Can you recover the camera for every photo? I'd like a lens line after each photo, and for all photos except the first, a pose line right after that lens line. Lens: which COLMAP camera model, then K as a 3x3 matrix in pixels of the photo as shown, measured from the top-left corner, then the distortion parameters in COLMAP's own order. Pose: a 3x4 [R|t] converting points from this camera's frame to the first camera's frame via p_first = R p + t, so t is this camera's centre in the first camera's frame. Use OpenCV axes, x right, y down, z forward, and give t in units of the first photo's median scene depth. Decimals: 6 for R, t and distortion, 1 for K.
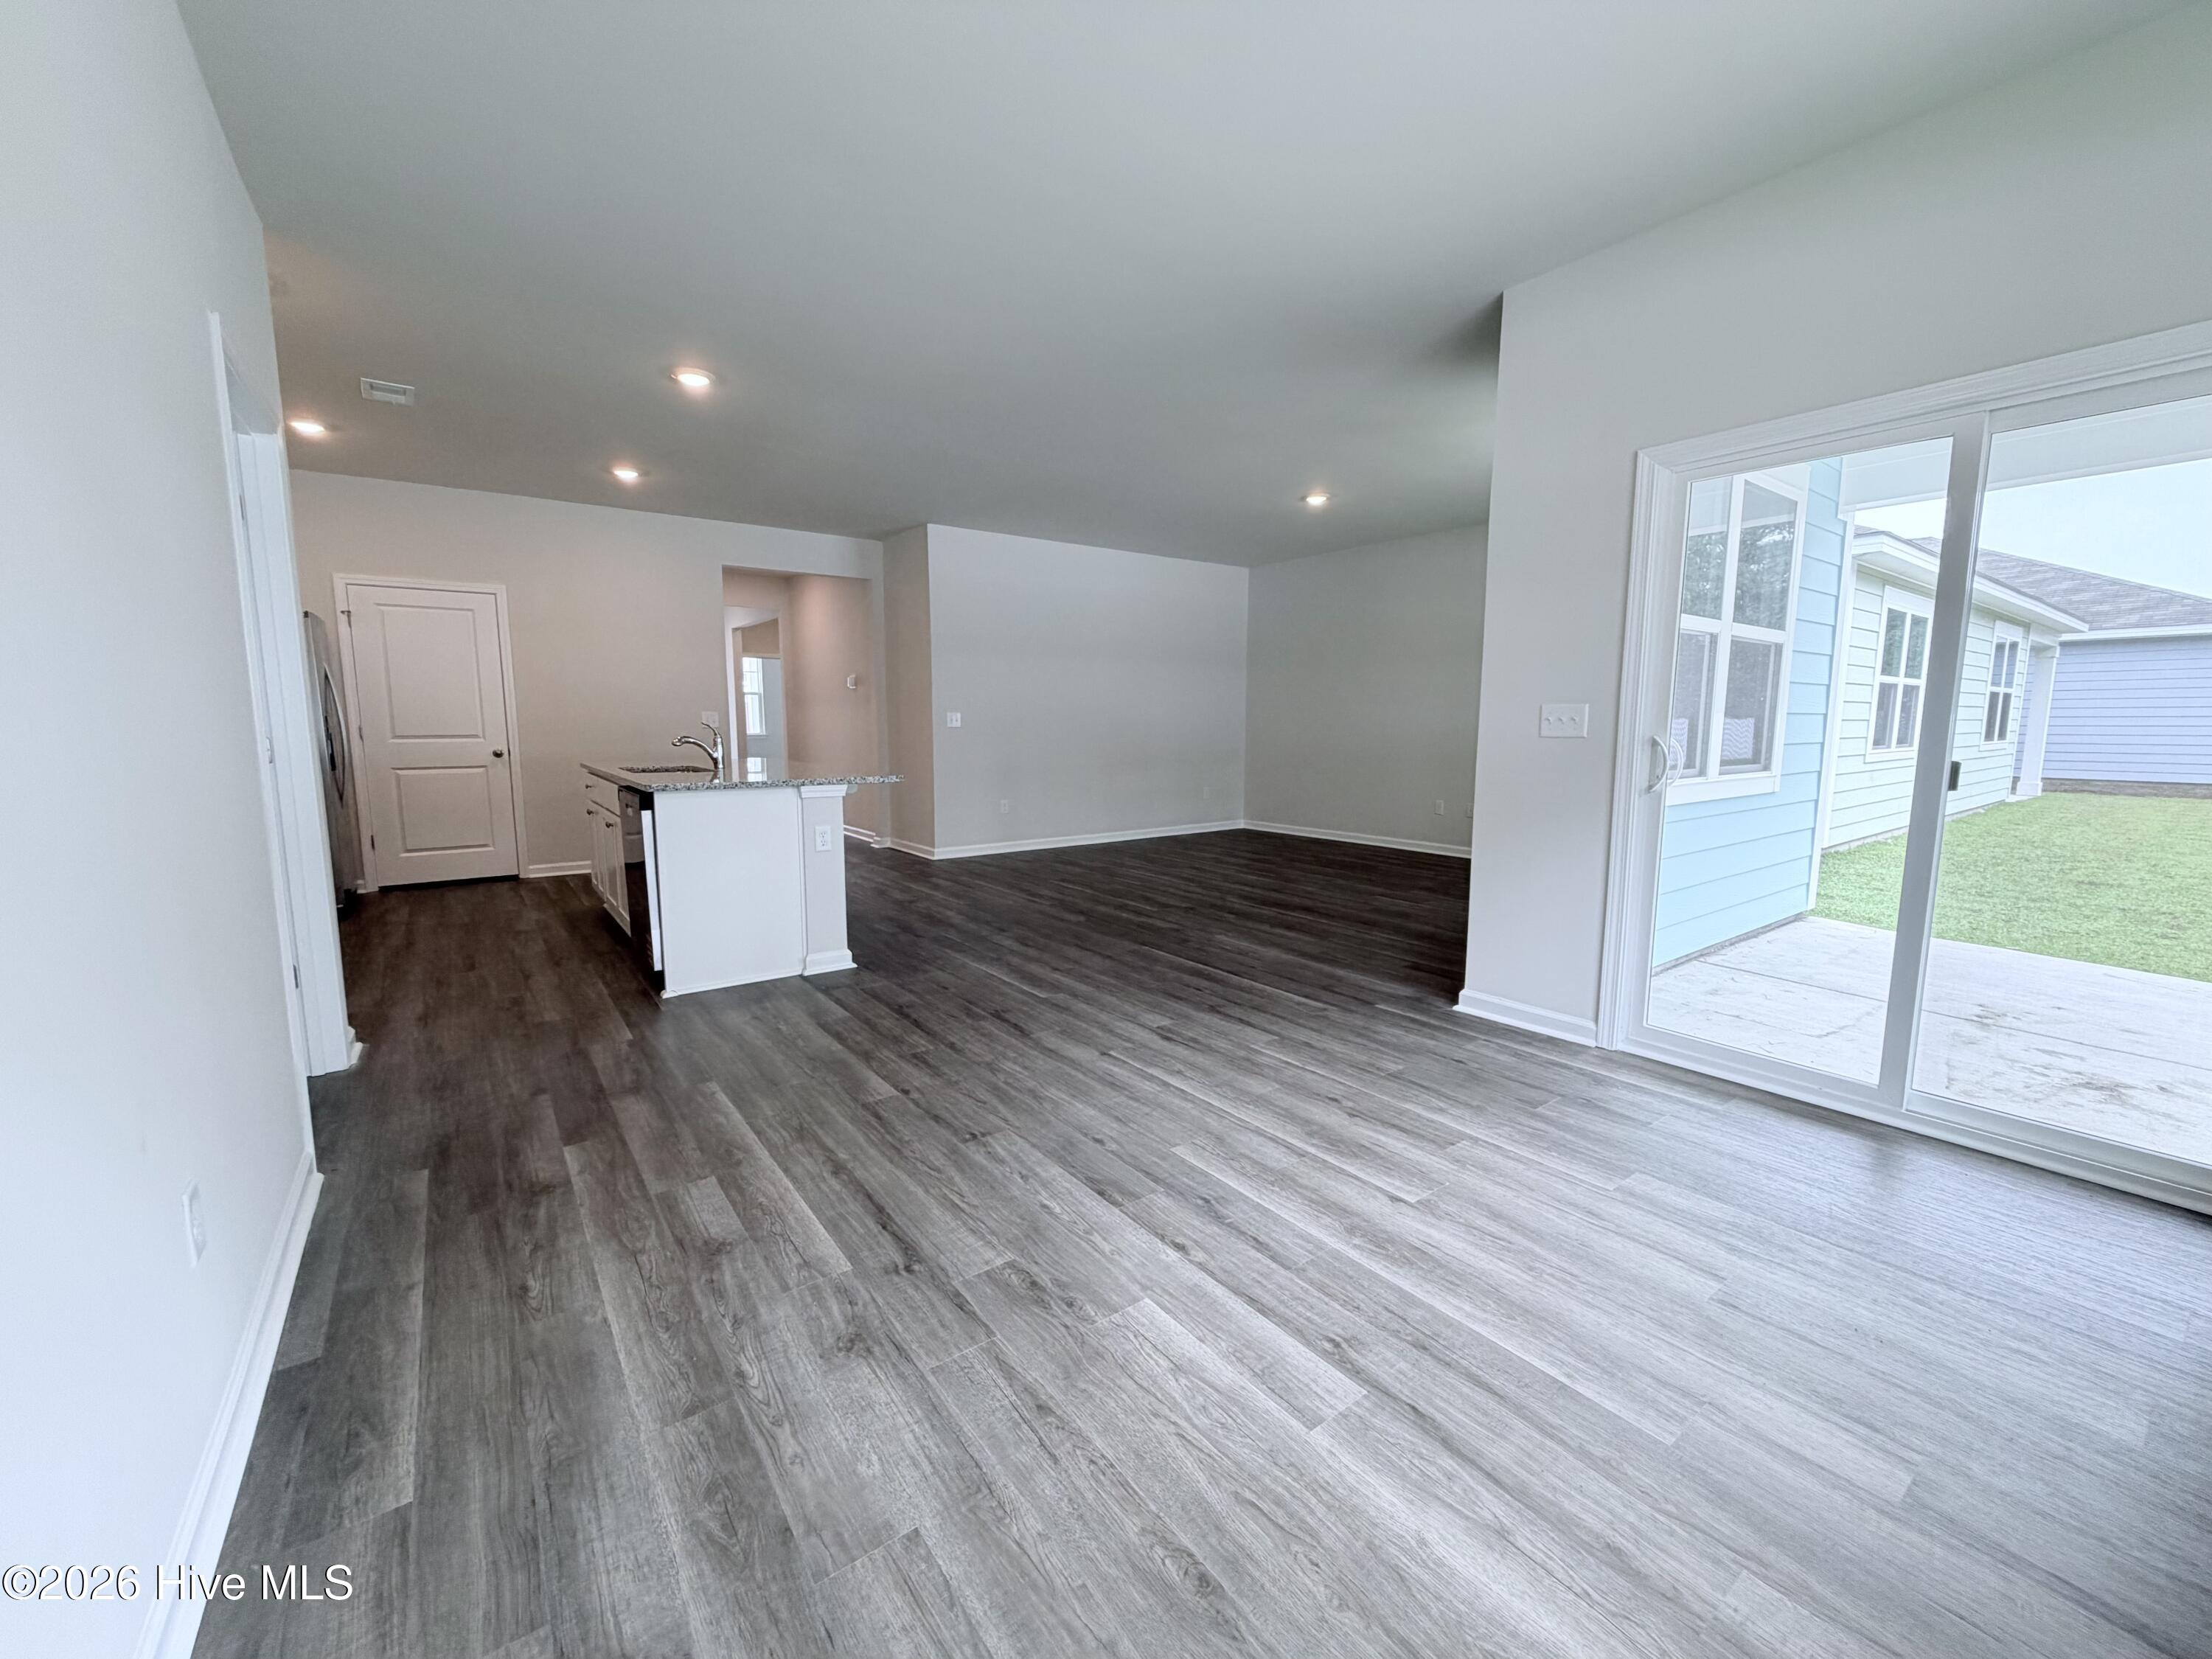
lens RADIAL K [[881.4, 0, 1102.0], [0, 881.4, 832.4], [0, 0, 1]] dist [-0.000961, -0.000013]
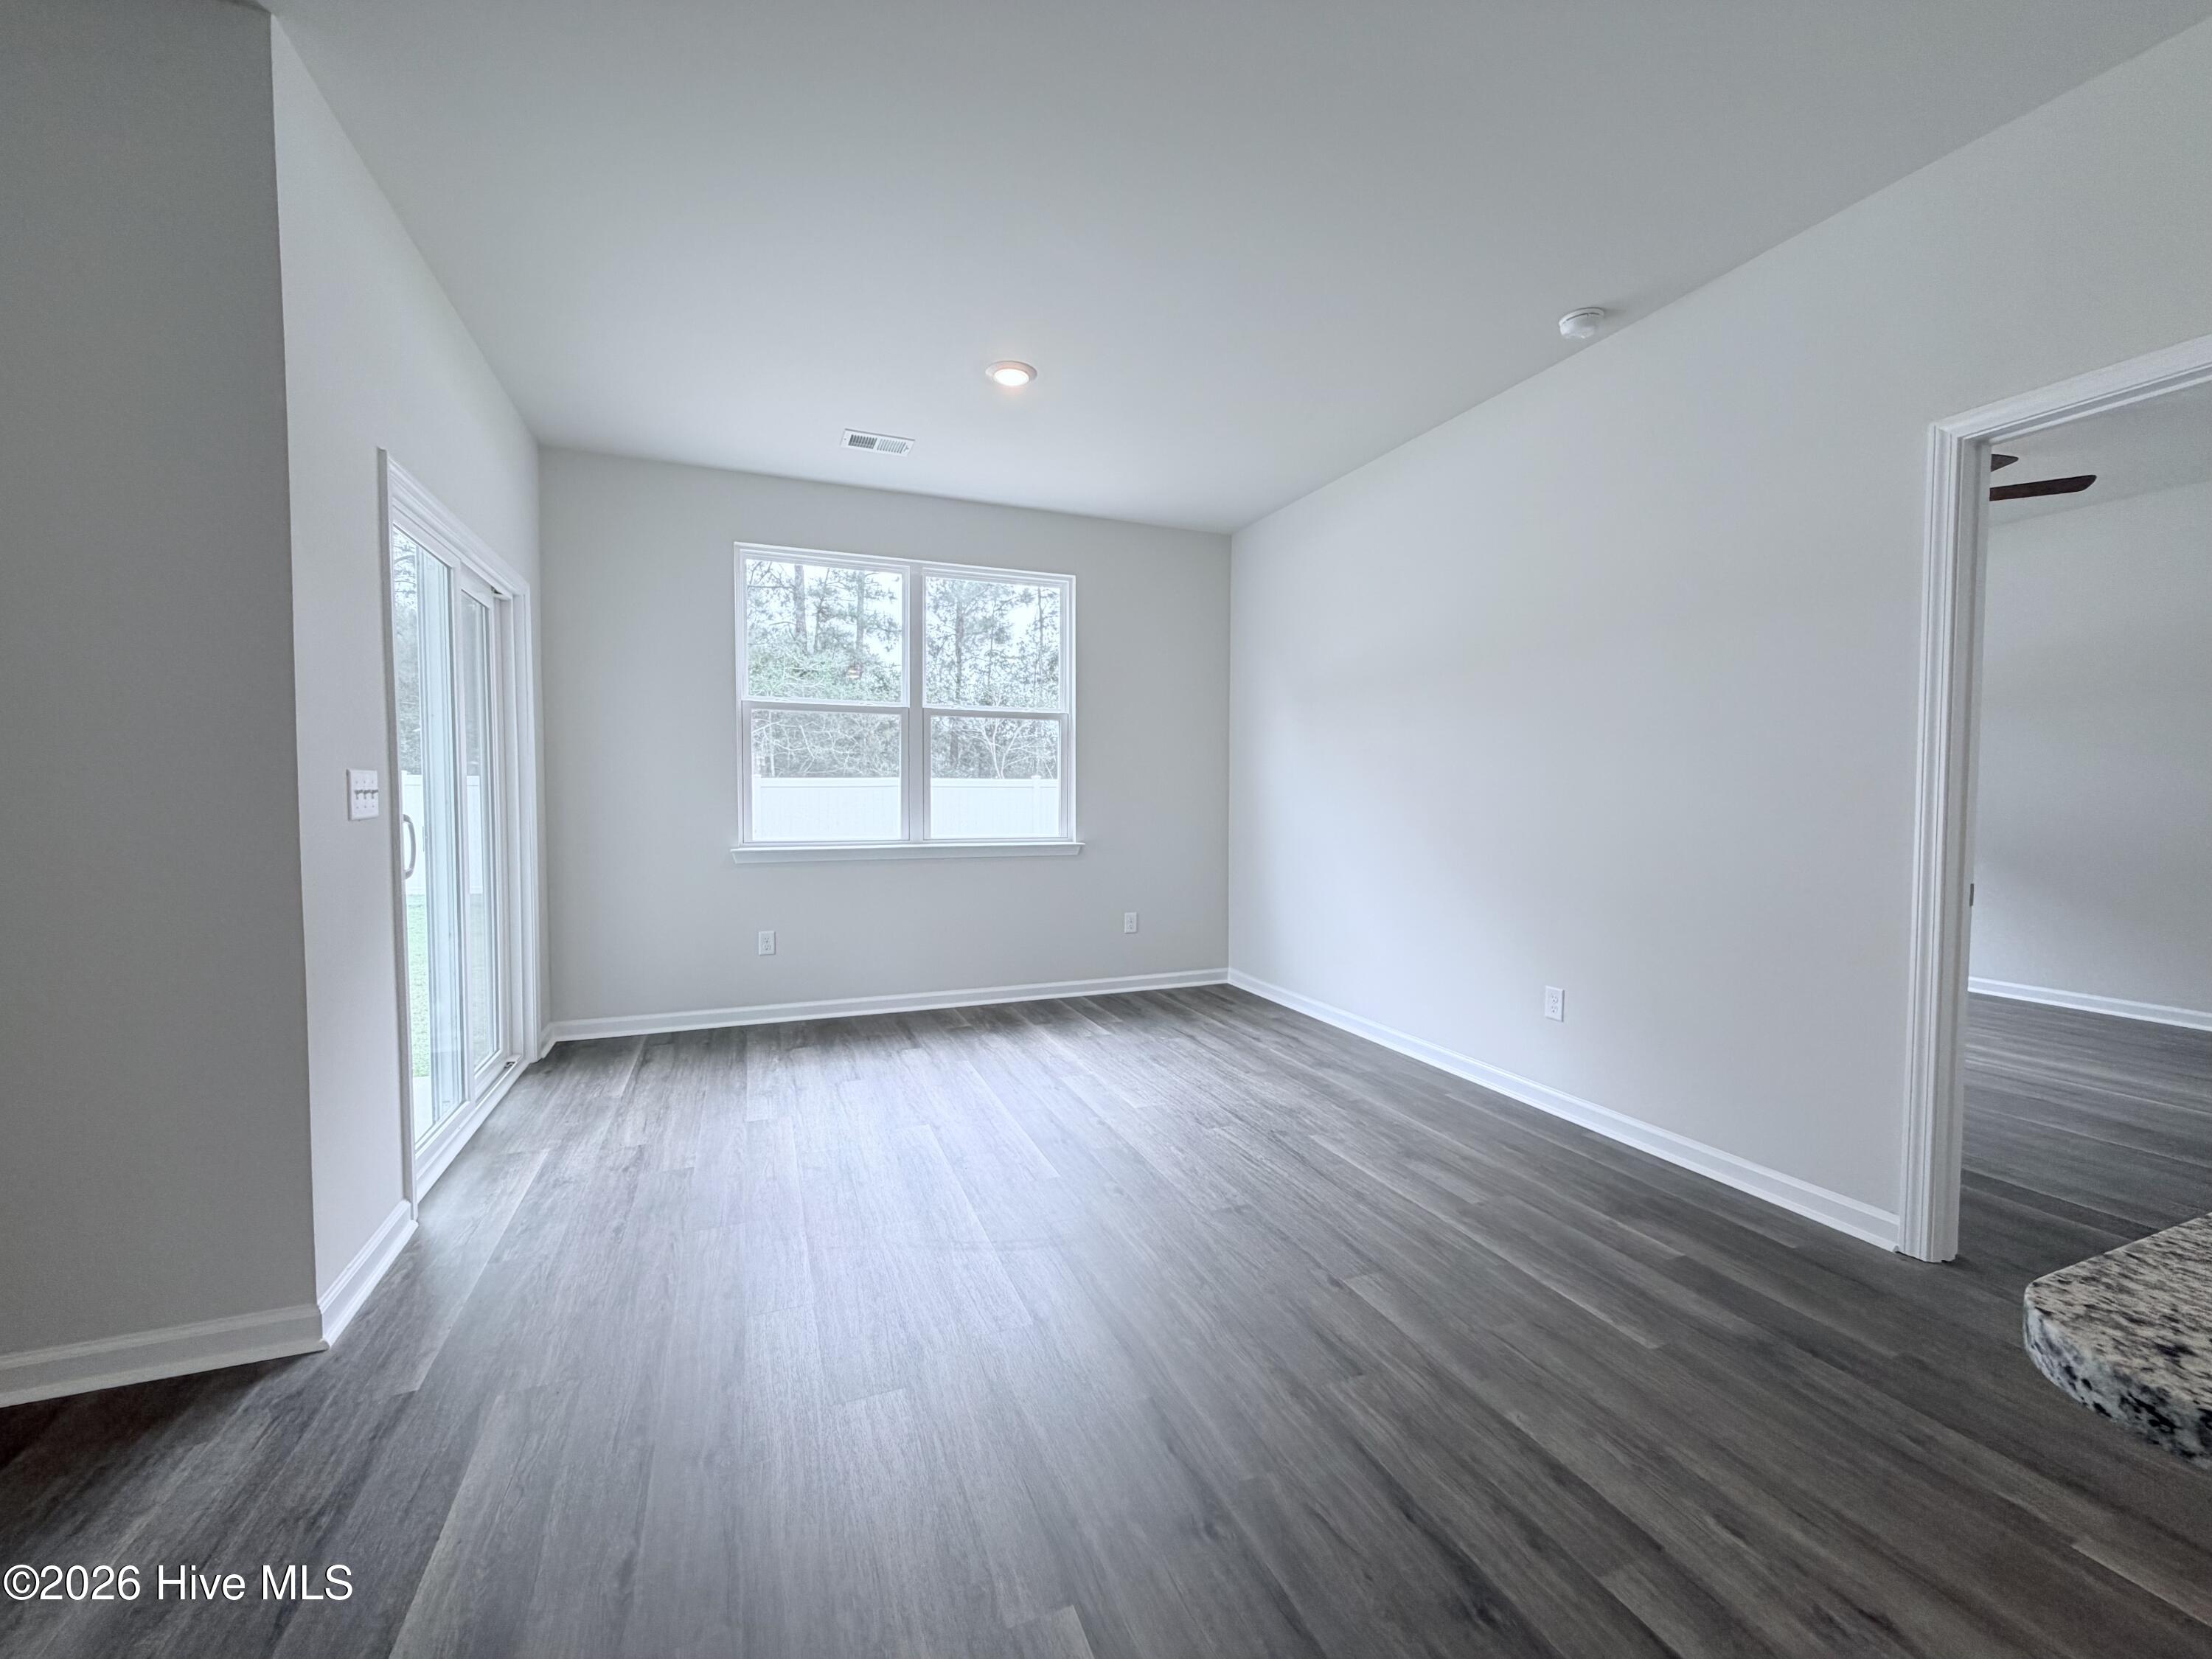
lens RADIAL K [[846.0, 0, 1106.0], [0, 846.0, 829.5], [0, 0, 1]] dist [-0.000860, -0.000102]
pose [[-0.967413, -0.013819, 0.252828, -0.265725], [0.029578, 0.985507, 0.167039, -0.273370], [-0.251472, 0.169073, -0.952983, 2.113376]]
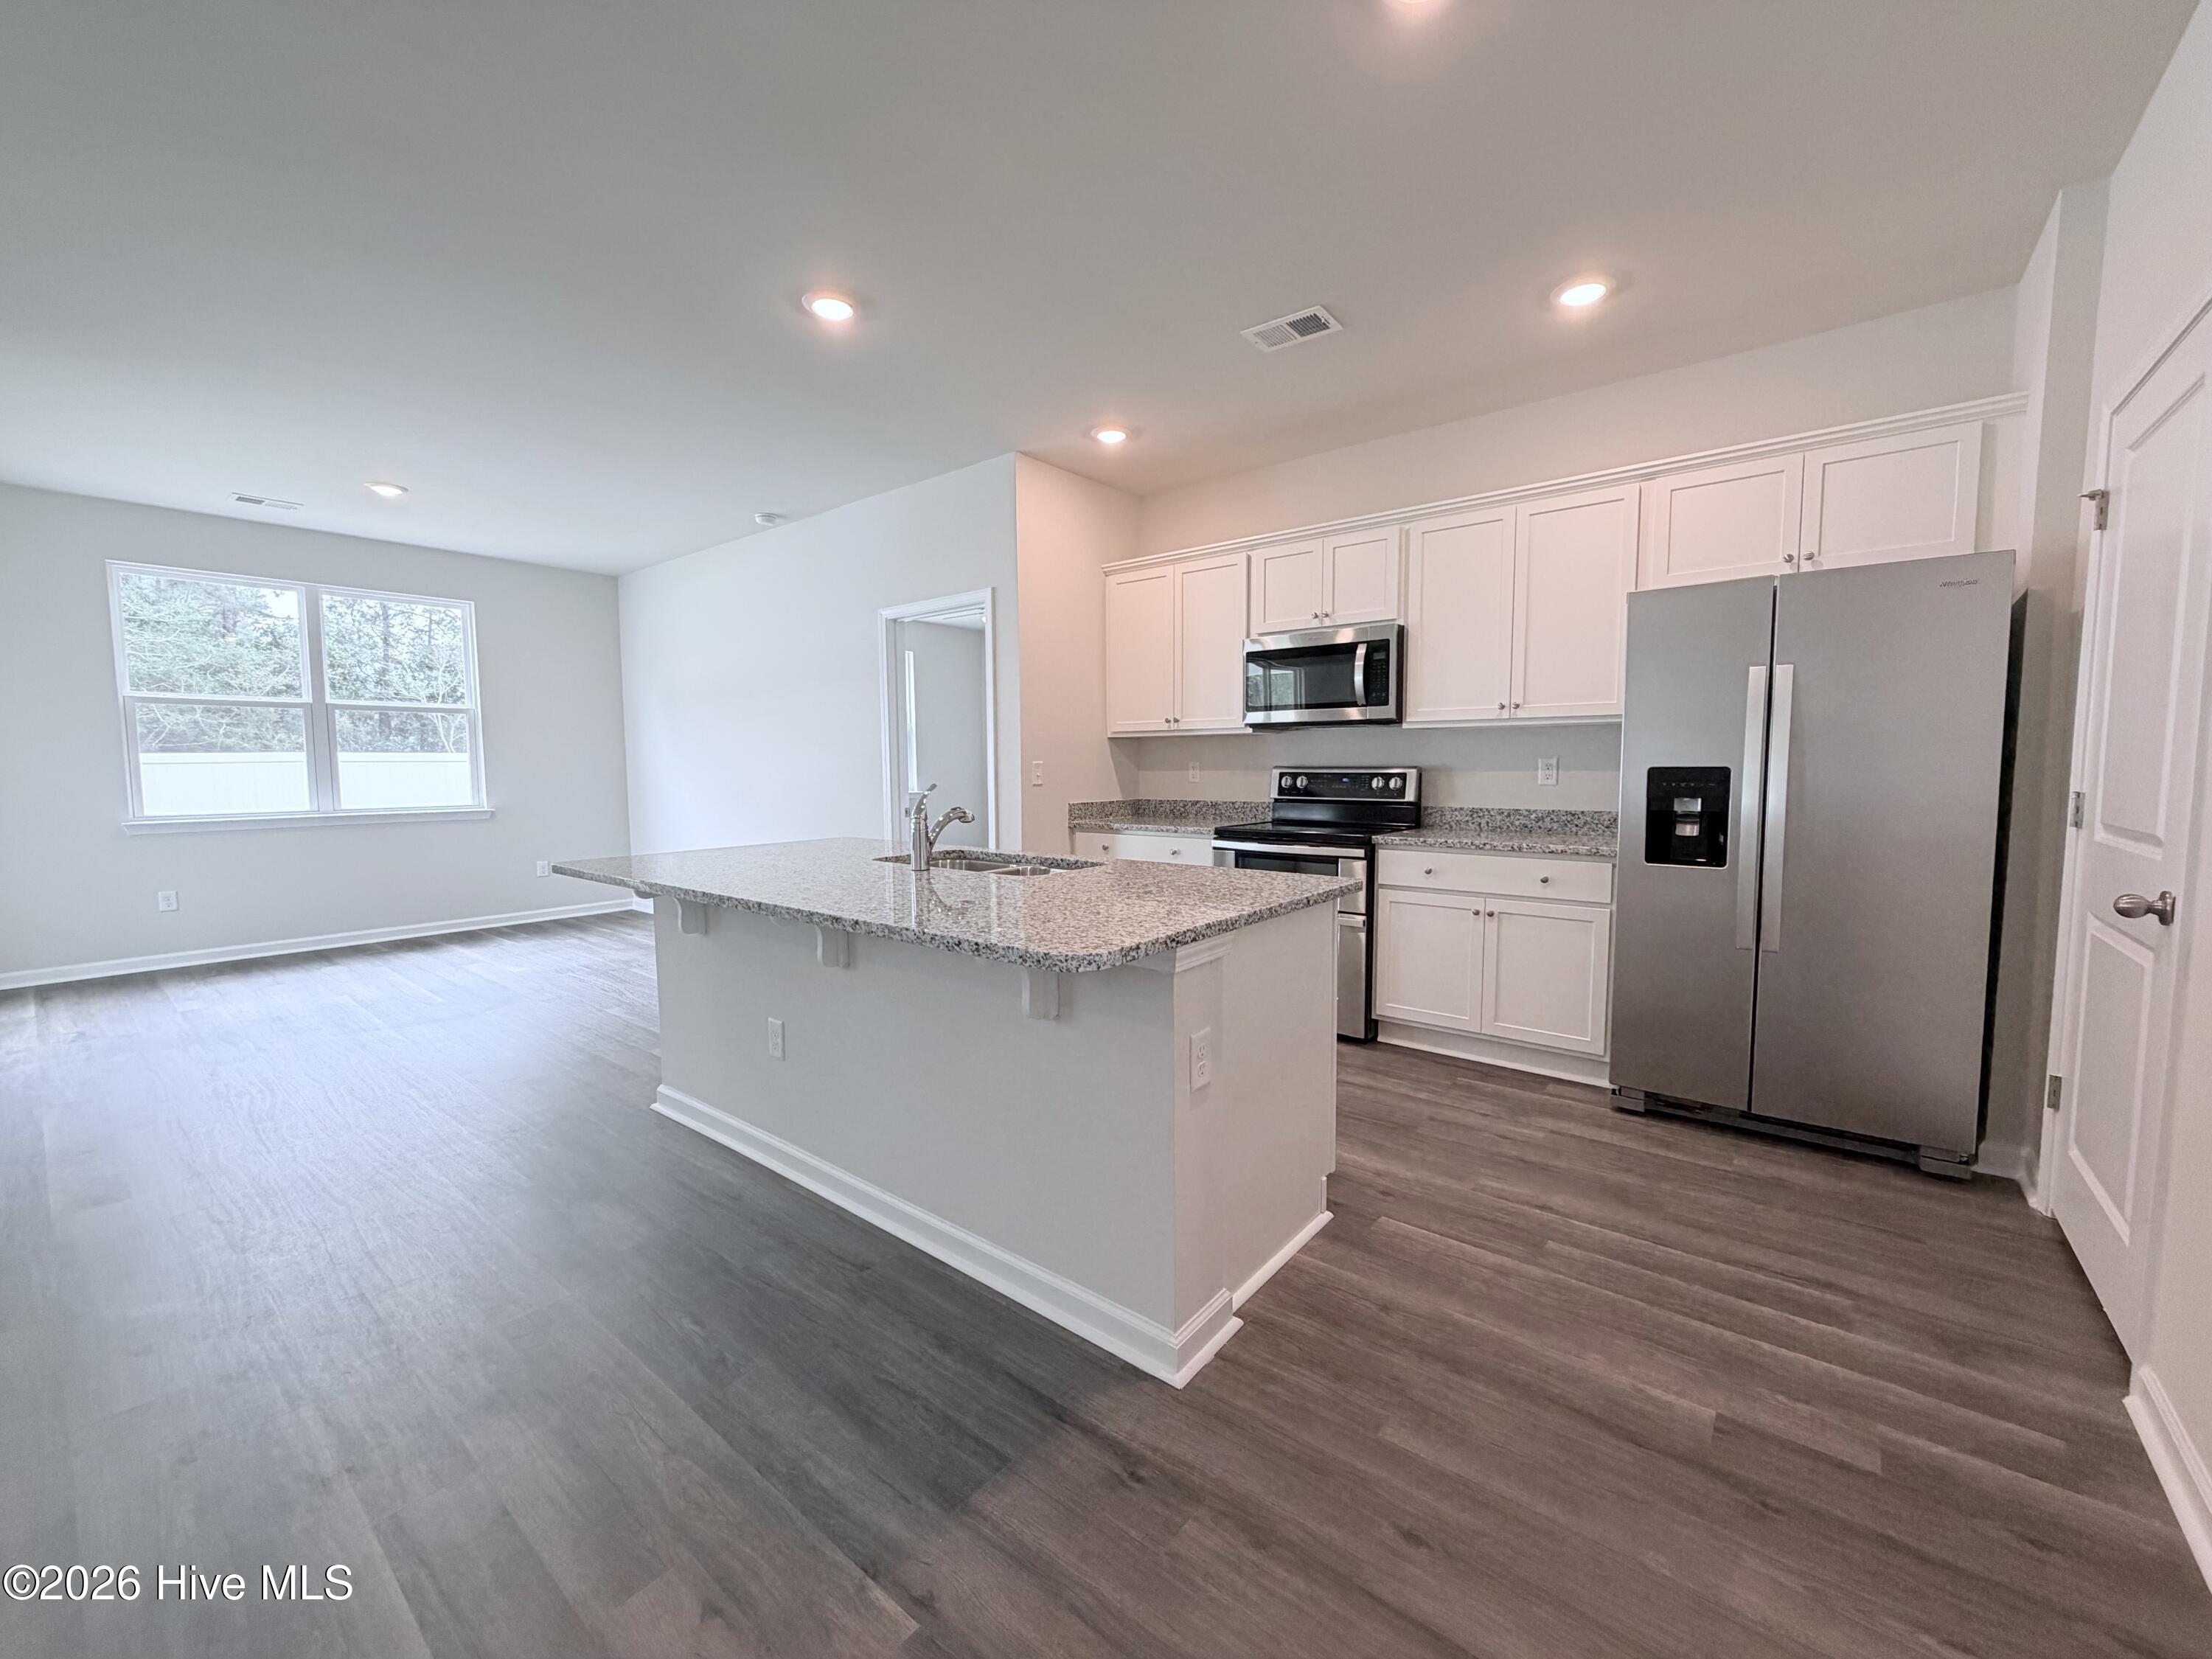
lens RADIAL K [[881.4, 0, 1102.0], [0, 881.4, 832.4], [0, 0, 1]] dist [-0.000961, -0.000013]
pose [[-0.971652, 0.021682, -0.235418, -0.867102], [-0.027052, 0.979049, 0.201822, -0.428513], [0.234861, 0.202469, -0.950708, 3.215839]]
